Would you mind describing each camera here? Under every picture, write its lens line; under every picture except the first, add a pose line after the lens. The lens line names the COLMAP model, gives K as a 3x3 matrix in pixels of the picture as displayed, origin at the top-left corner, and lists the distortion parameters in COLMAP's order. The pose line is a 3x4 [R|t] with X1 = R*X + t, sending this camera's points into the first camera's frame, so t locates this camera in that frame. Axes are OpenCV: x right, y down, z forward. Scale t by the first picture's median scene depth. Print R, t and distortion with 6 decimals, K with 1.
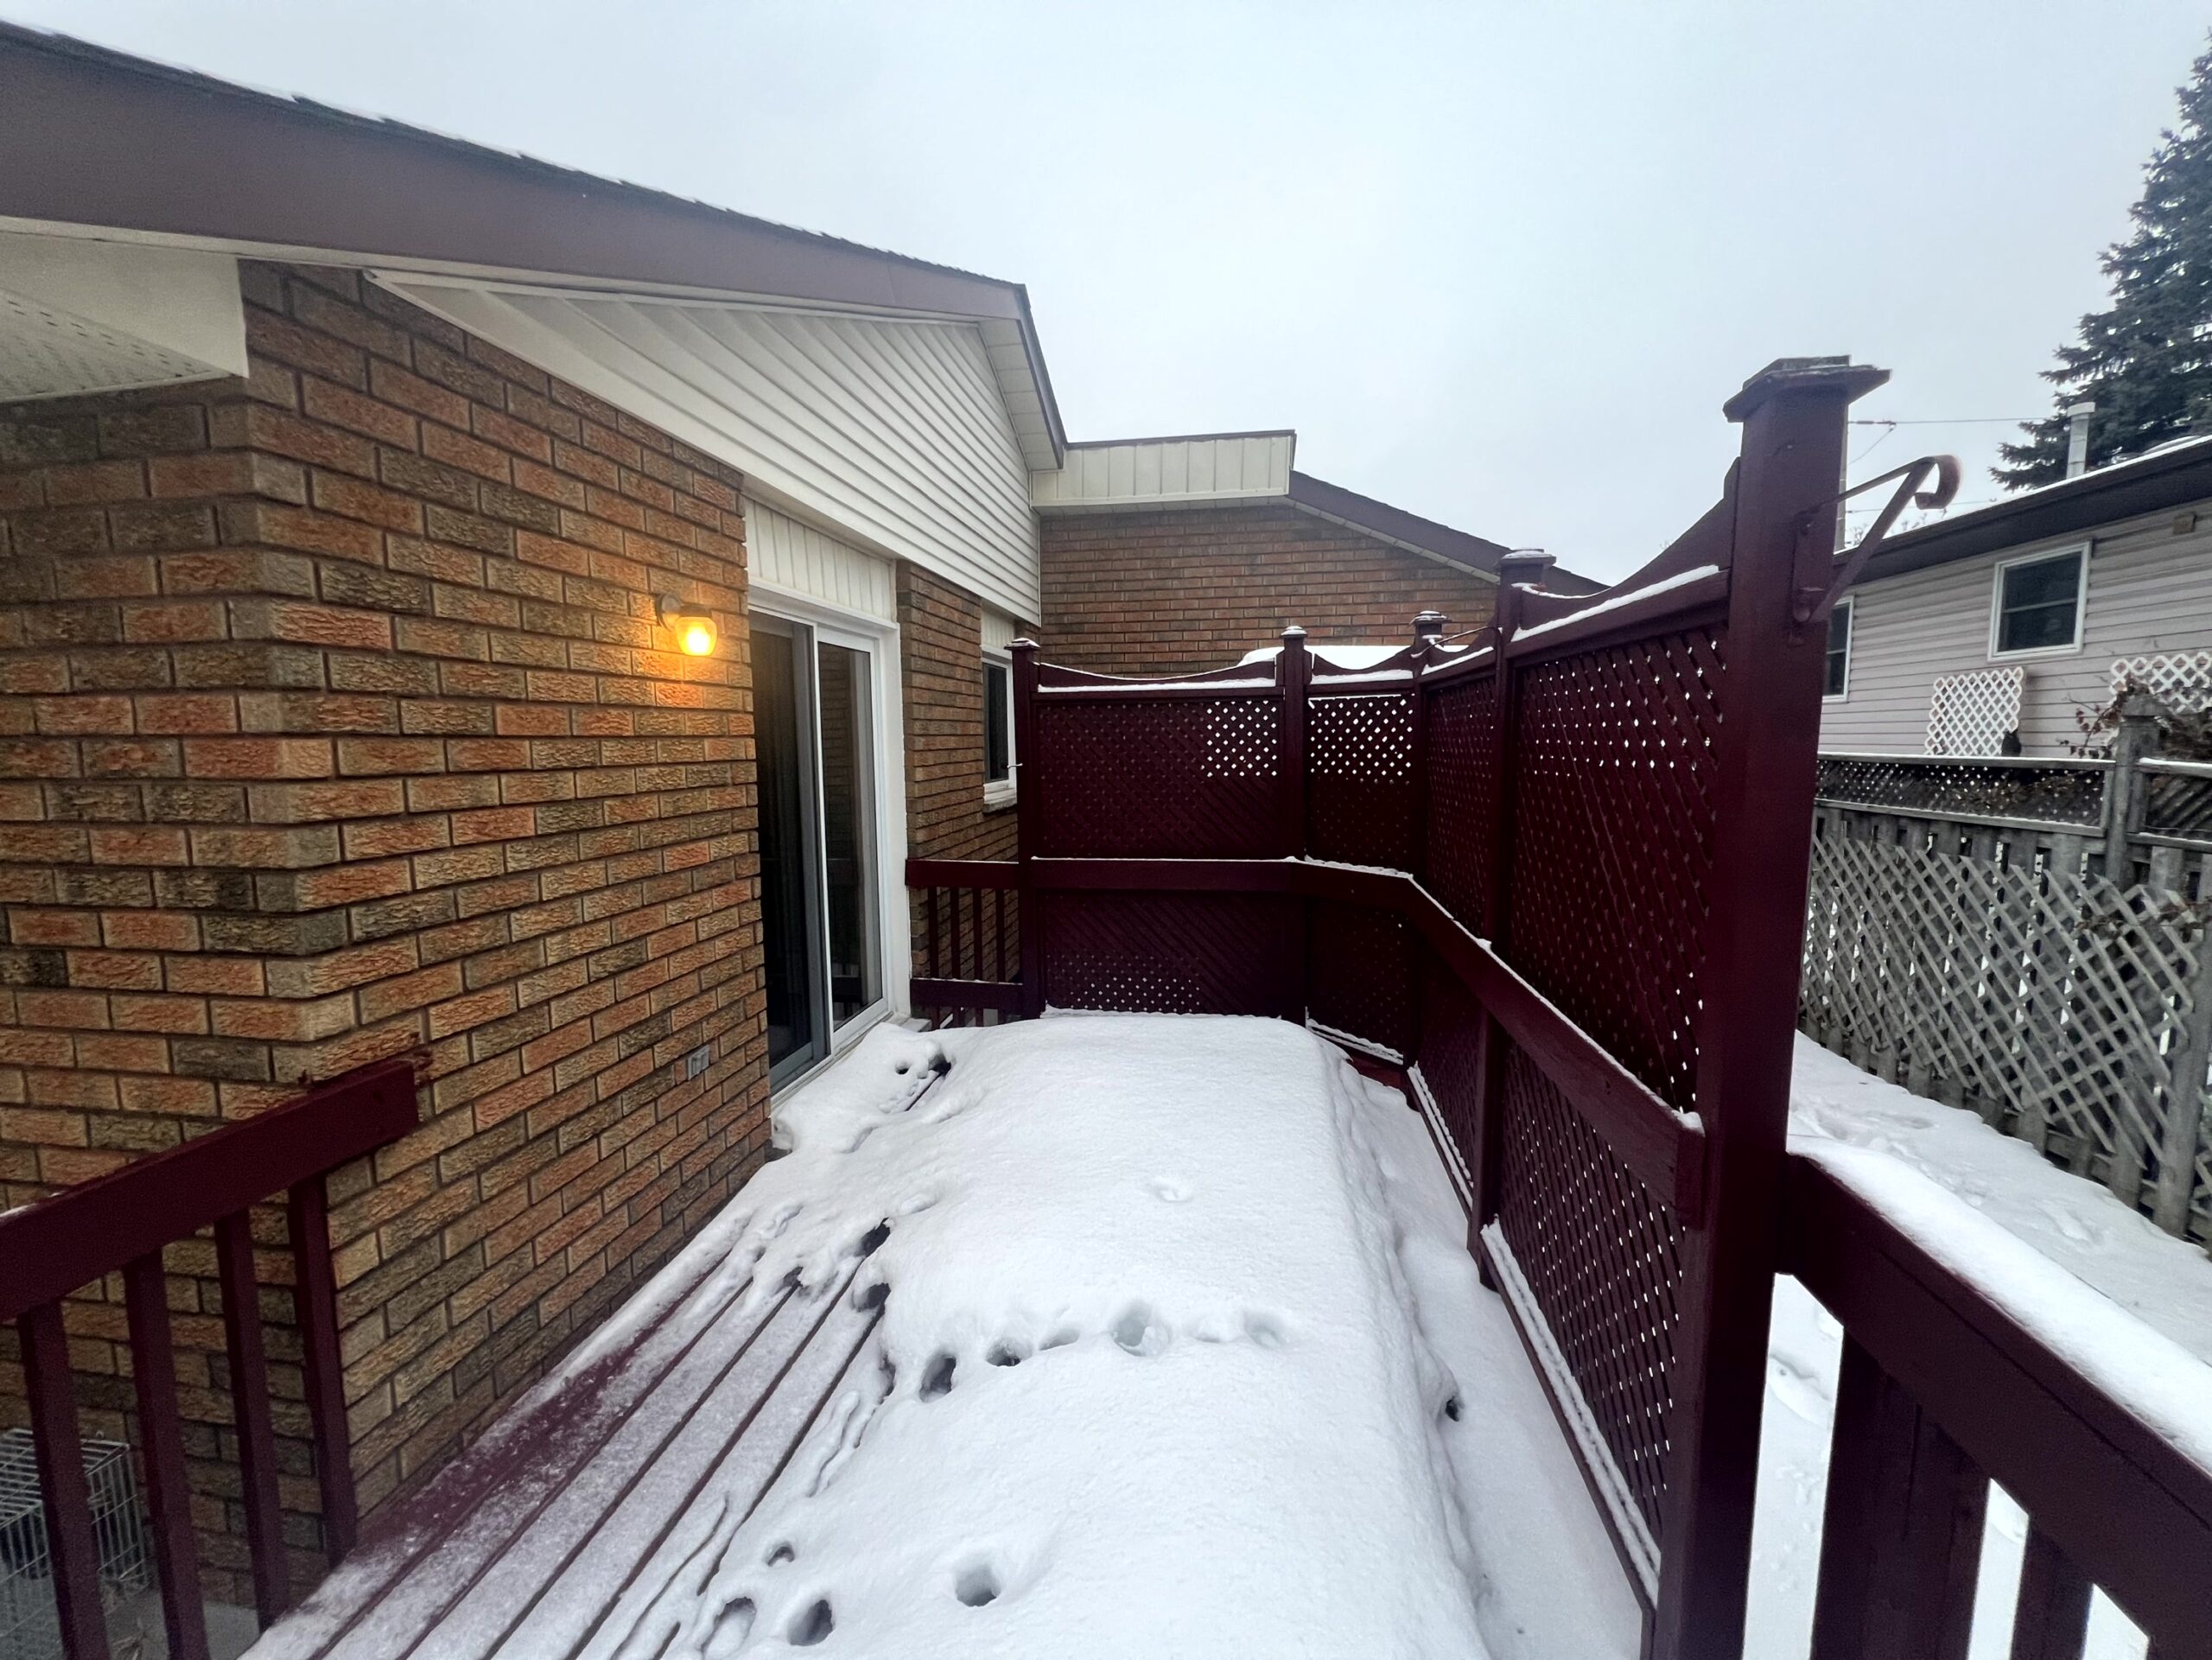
lens RADIAL K [[879.9, 0, 1103.1], [0, 879.9, 833.7], [0, 0, 1]] dist [-0.000484, -0.000463]
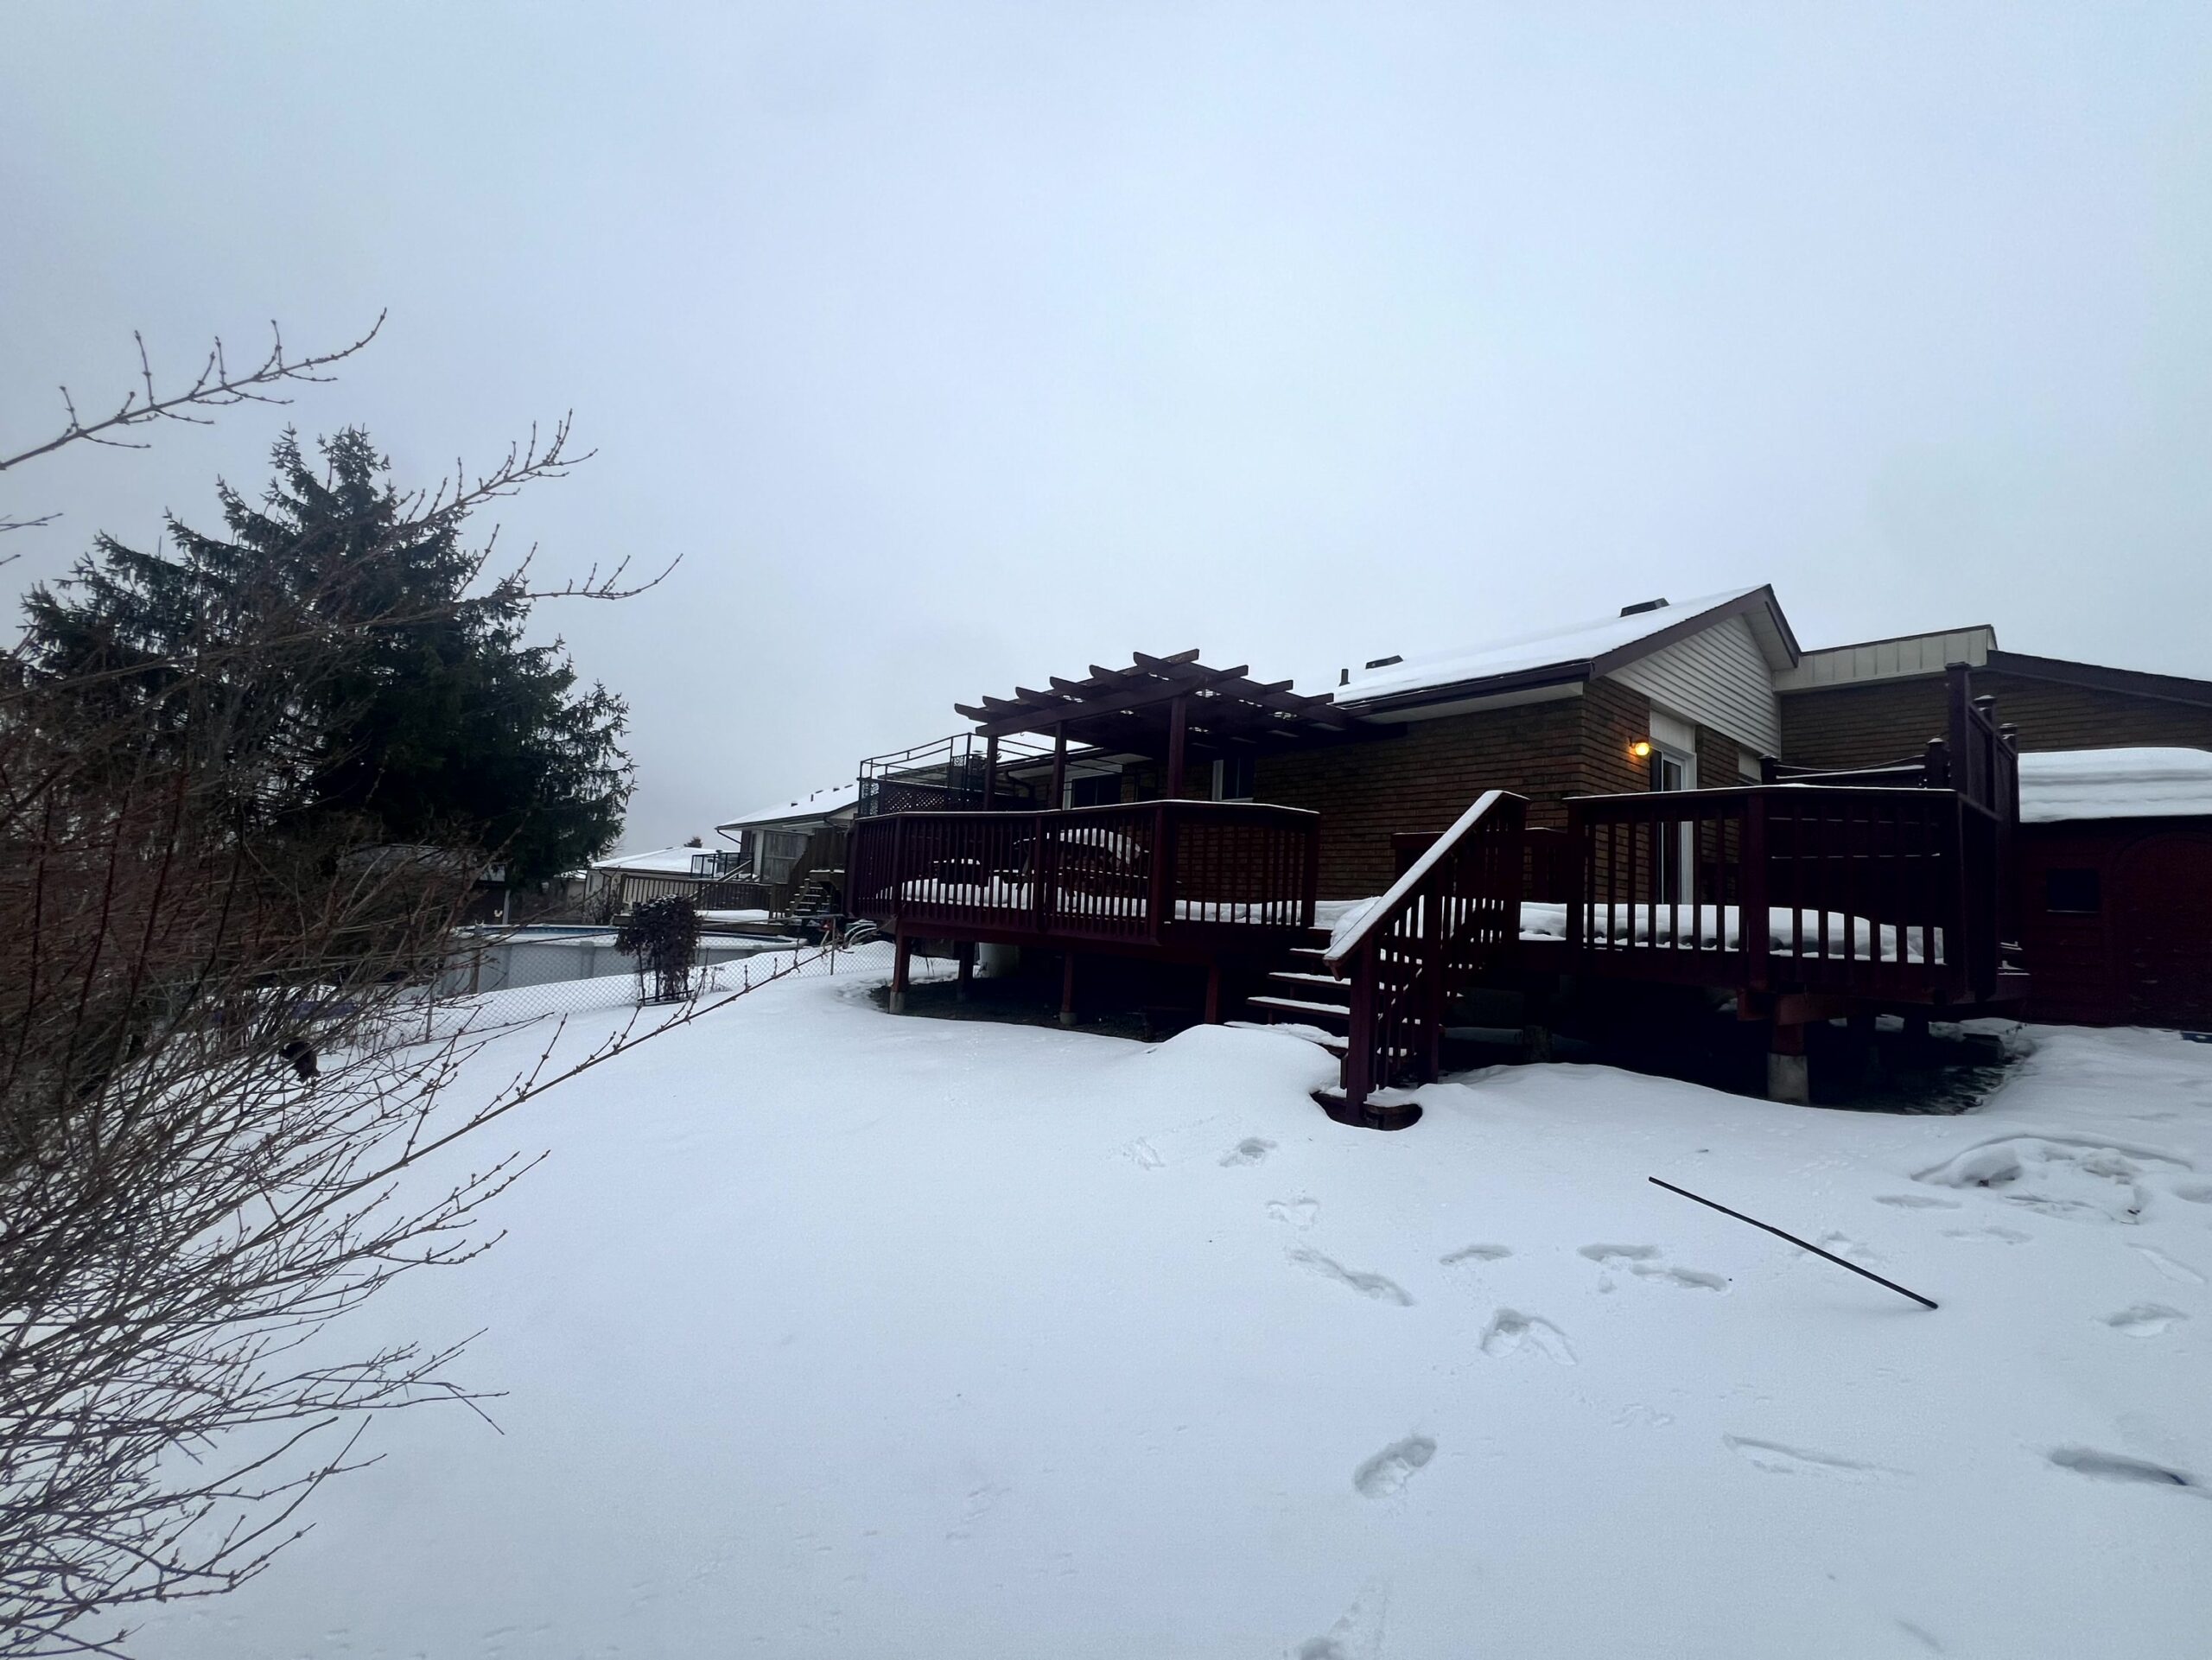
lens RADIAL K [[879.9, 0, 1103.5], [0, 879.9, 819.7], [0, 0, 1]] dist [-0.000484, -0.000463]
pose [[0.744593, -0.012068, -0.667410, 0.122227], [-0.137219, 0.975716, -0.170730, 0.485397], [0.653263, 0.218706, 0.724855, -1.466454]]
